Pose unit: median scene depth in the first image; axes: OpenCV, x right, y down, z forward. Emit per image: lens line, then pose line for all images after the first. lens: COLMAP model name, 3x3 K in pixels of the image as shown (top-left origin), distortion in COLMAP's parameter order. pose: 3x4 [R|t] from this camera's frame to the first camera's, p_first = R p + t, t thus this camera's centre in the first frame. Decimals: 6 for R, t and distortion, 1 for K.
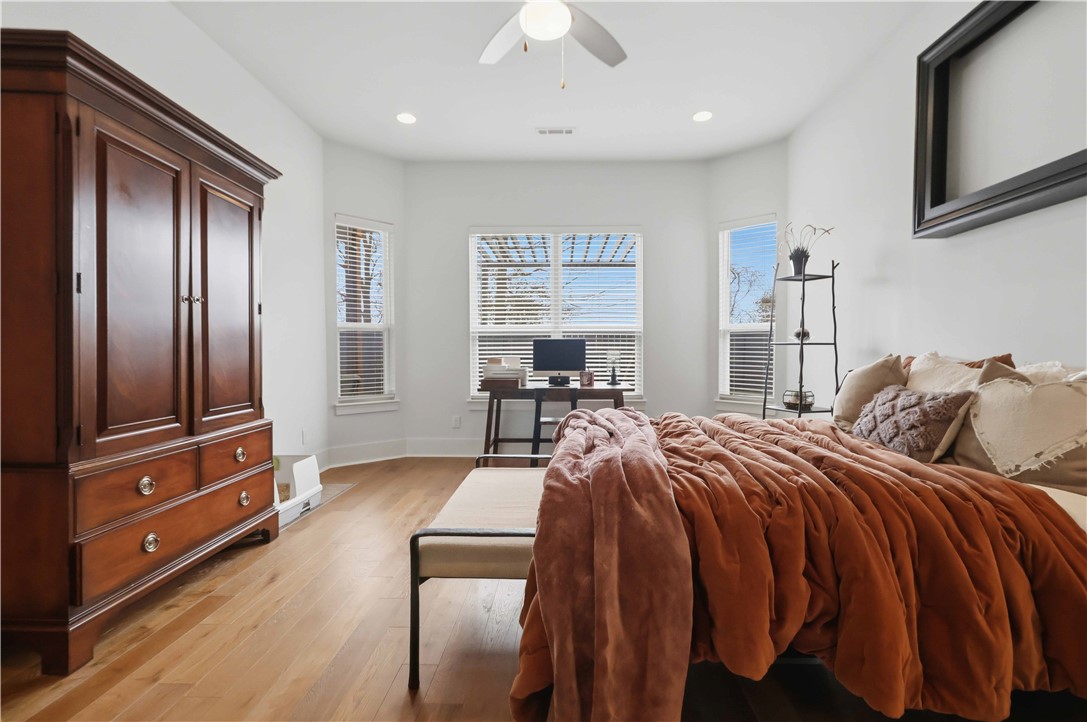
lens RADIAL K [[504.2, 0, 554.5], [0, 504.2, 355.6], [0, 0, 1]] dist [-0.001649, -0.000085]
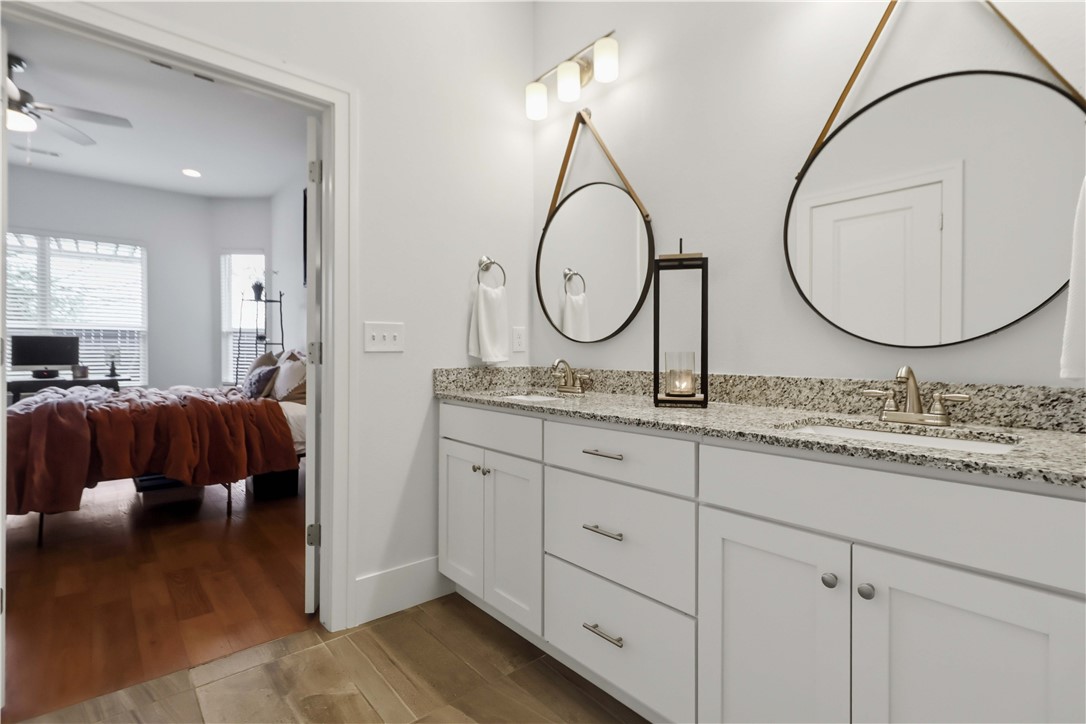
lens RADIAL K [[510.8, 0, 555.5], [0, 510.8, 345.8], [0, 0, 1]] dist [0.002546, -0.000016]
pose [[0.730331, 0.006490, 0.683062, 0.057981], [0.002650, 0.999920, -0.012334, 0.004719], [-0.683088, 0.010817, 0.730256, -0.568439]]
